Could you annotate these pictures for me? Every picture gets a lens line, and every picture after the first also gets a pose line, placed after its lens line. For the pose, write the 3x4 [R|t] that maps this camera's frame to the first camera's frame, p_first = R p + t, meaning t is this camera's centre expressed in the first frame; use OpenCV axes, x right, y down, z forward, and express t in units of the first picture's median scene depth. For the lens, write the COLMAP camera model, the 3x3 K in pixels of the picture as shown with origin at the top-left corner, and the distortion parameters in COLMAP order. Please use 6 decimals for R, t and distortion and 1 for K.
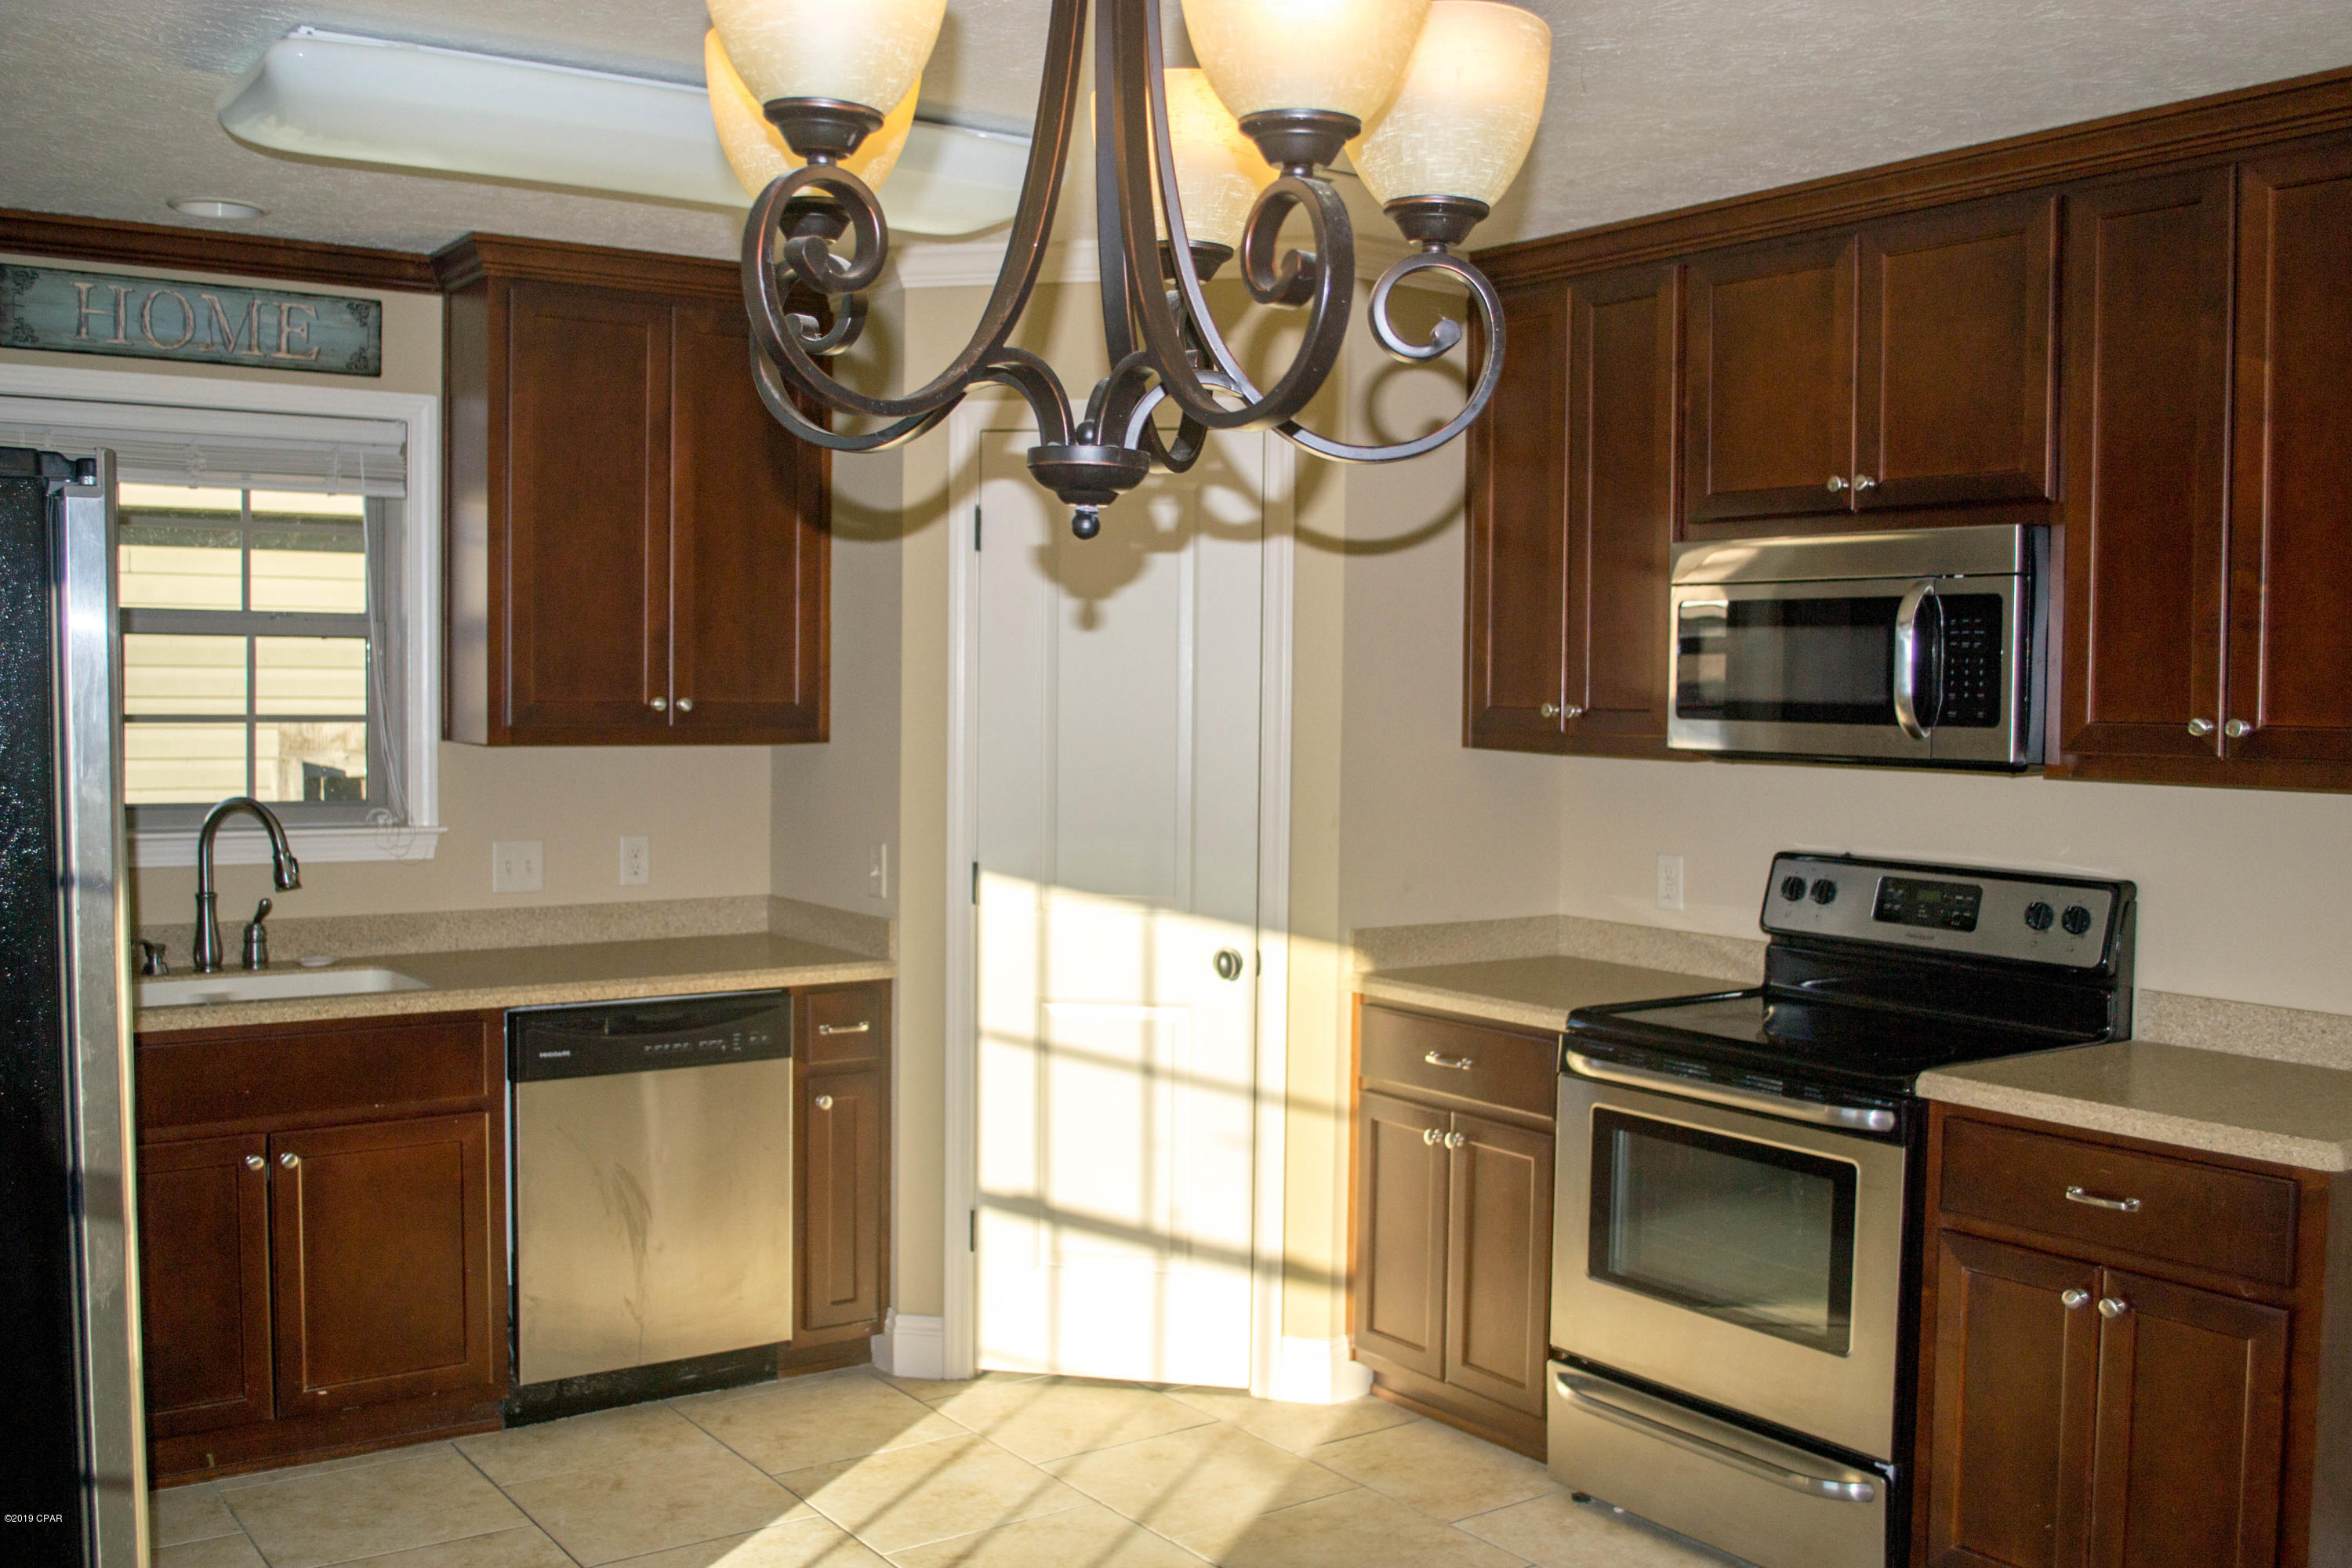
lens RADIAL K [[2228.9, 0, 1176.0], [0, 2228.9, 784.0], [0, 0, 1]] dist [-0.048291, -0.004898]
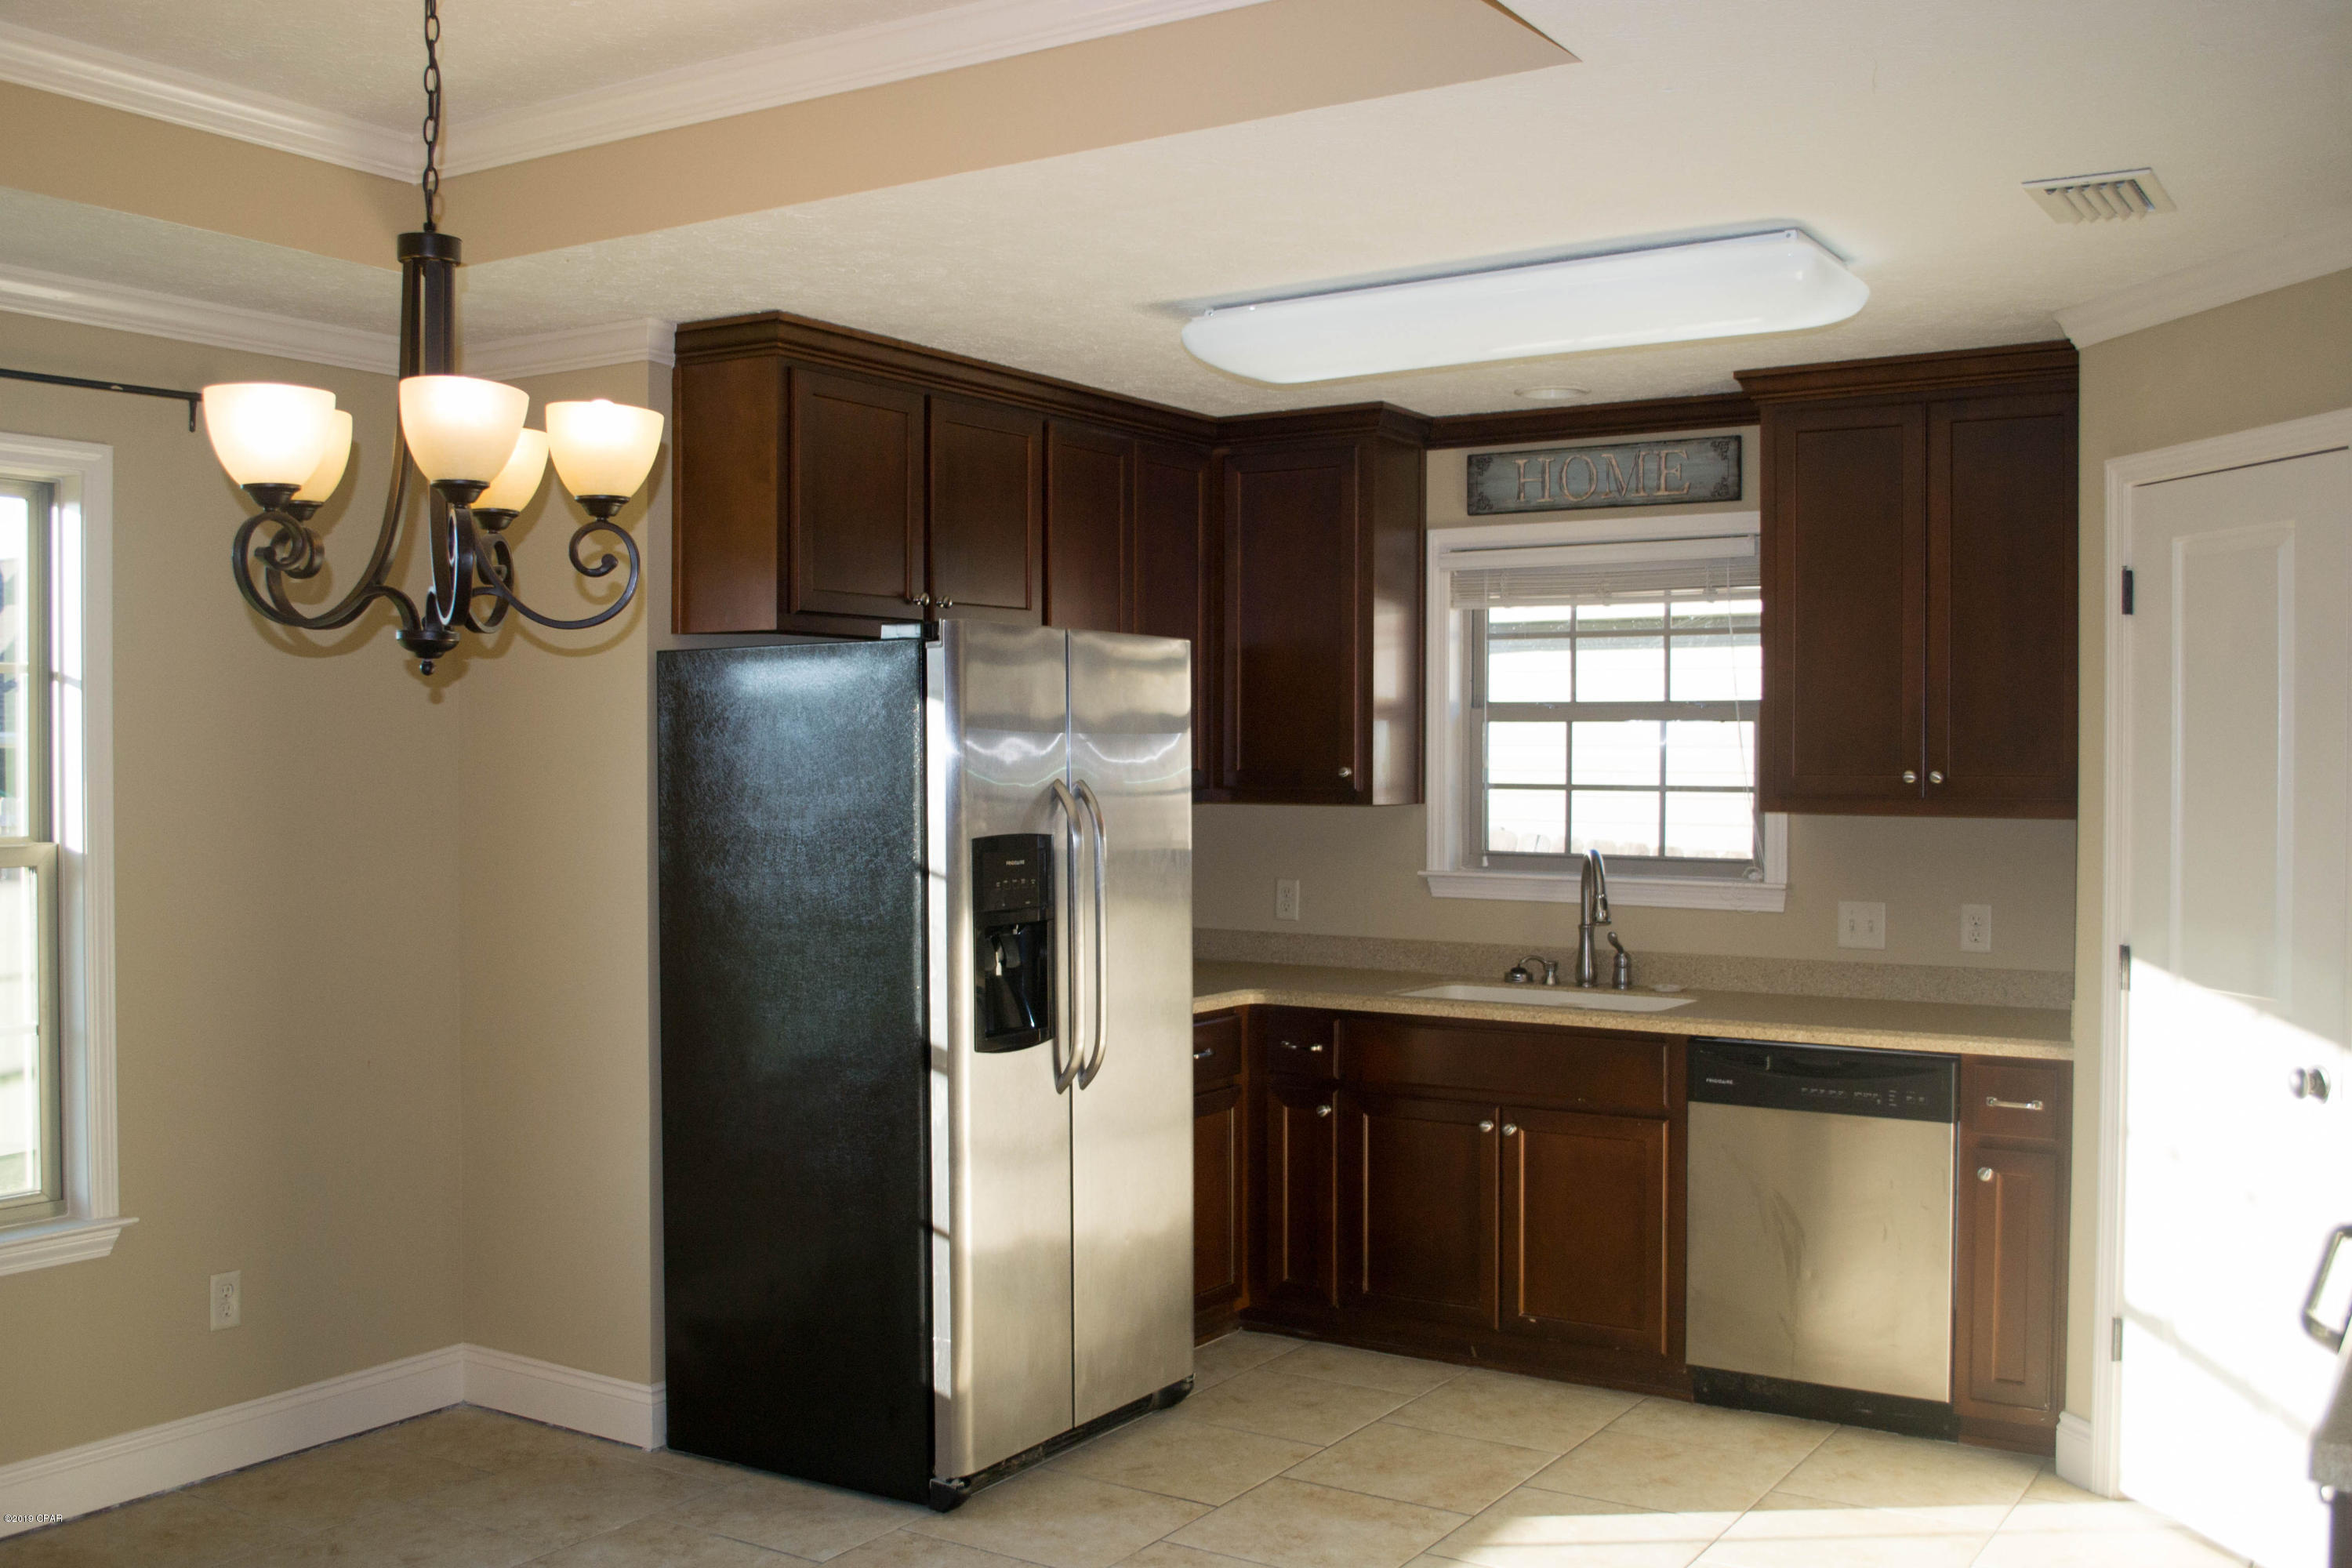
lens RADIAL K [[2284.1, 0, 1176.0], [0, 2284.1, 784.0], [0, 0, 1]] dist [-0.020420, -0.007685]
pose [[0.378955, 0.002542, -0.925411, 0.676993], [-0.039581, 0.999126, -0.013464, -0.004315], [0.924568, 0.041731, 0.378725, 0.277075]]
